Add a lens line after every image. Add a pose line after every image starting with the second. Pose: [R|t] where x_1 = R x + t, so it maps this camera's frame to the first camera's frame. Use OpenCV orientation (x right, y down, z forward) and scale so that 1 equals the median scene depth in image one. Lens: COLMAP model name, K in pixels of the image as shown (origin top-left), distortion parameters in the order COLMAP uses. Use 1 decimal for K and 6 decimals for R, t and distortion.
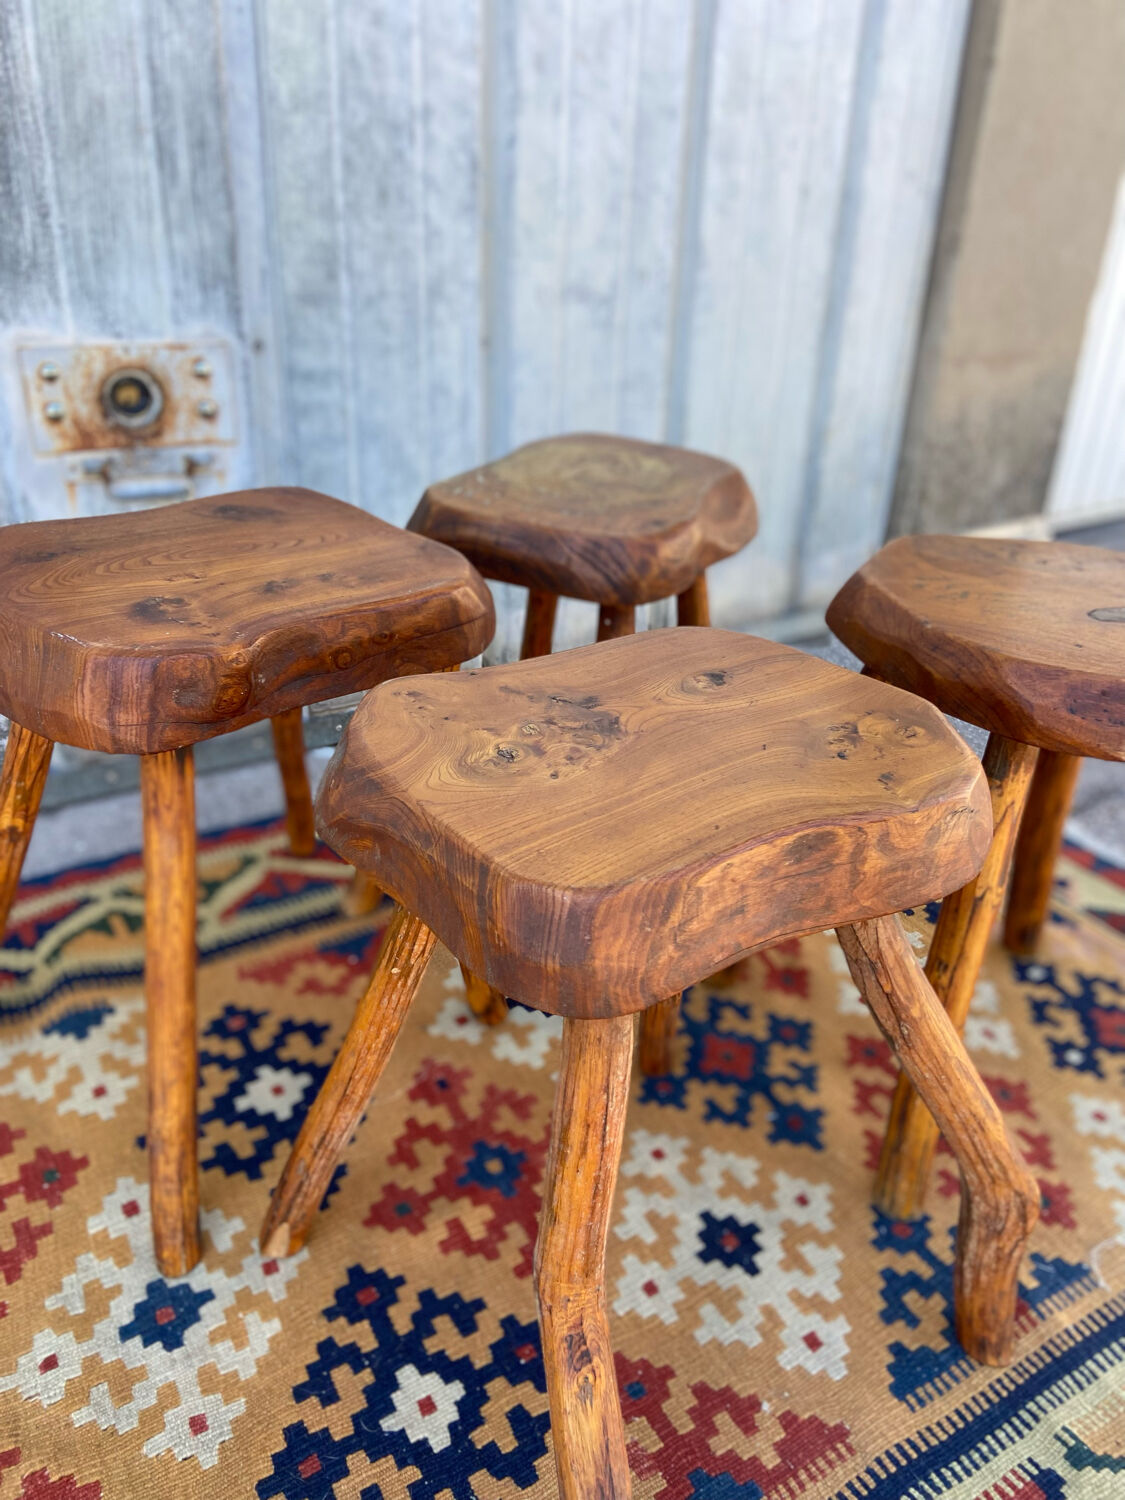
lens RADIAL K [[1131.2, 0, 573.9], [0, 1131.2, 743.3], [0, 0, 1]] dist [0.130030, -0.172774]
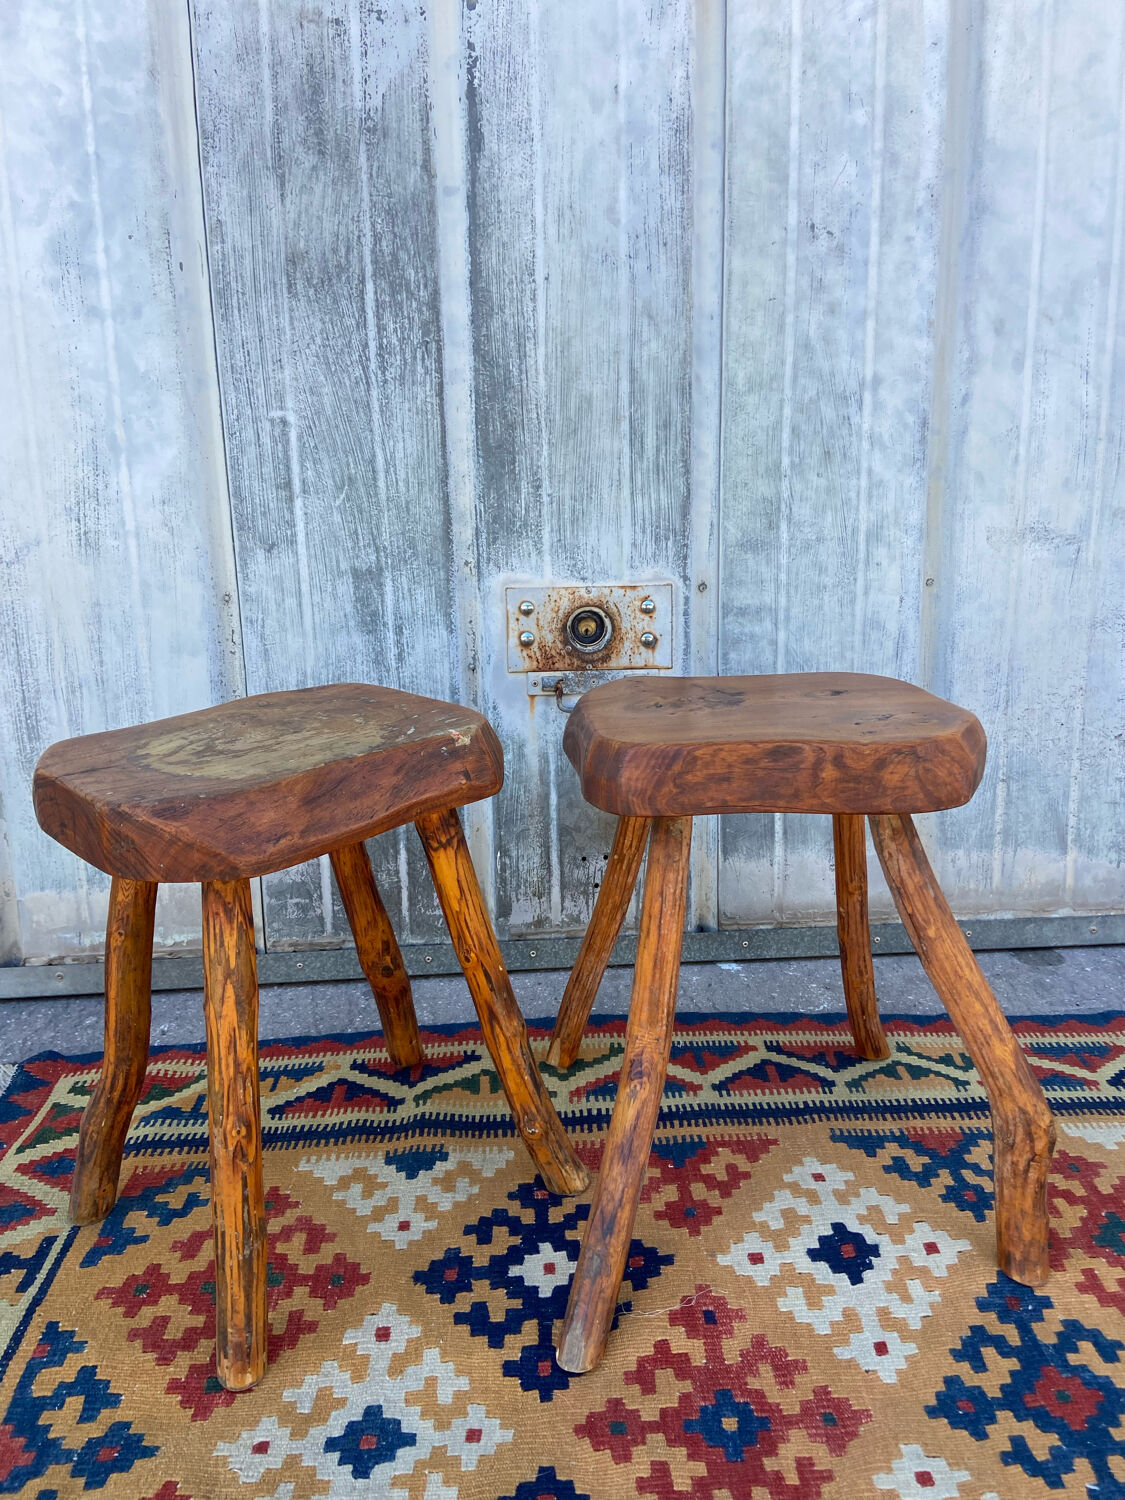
lens RADIAL K [[1129.3, 0, 574.1], [0, 1129.3, 737.9], [0, 0, 1]] dist [0.130159, -0.168853]
pose [[0.866961, 0.048069, -0.496053, 0.204400], [-0.165966, 0.966373, -0.196417, 0.043821], [0.469930, 0.252613, 0.845785, 0.043420]]
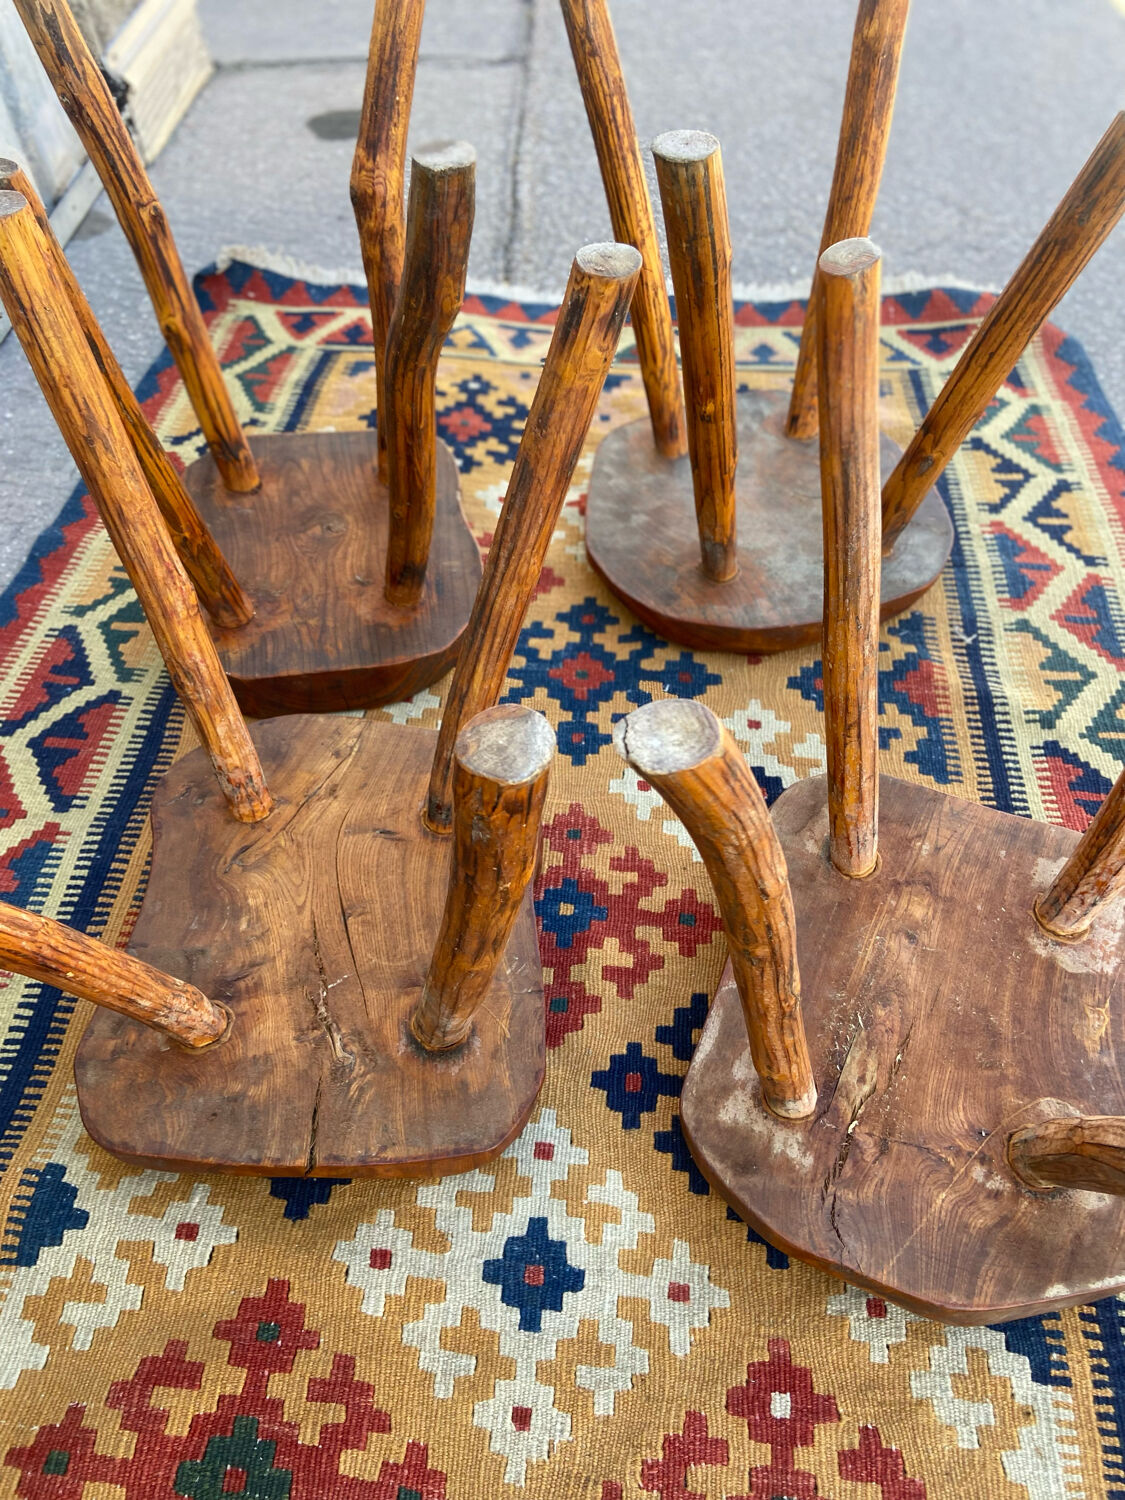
lens RADIAL K [[1131.2, 0, 573.9], [0, 1131.2, 743.3], [0, 0, 1]] dist [0.130030, -0.172774]
pose [[0.593939, -0.657160, 0.464087, -0.341740], [0.414111, 0.744295, 0.523963, -0.185635], [-0.689745, -0.119018, 0.714203, 0.285336]]
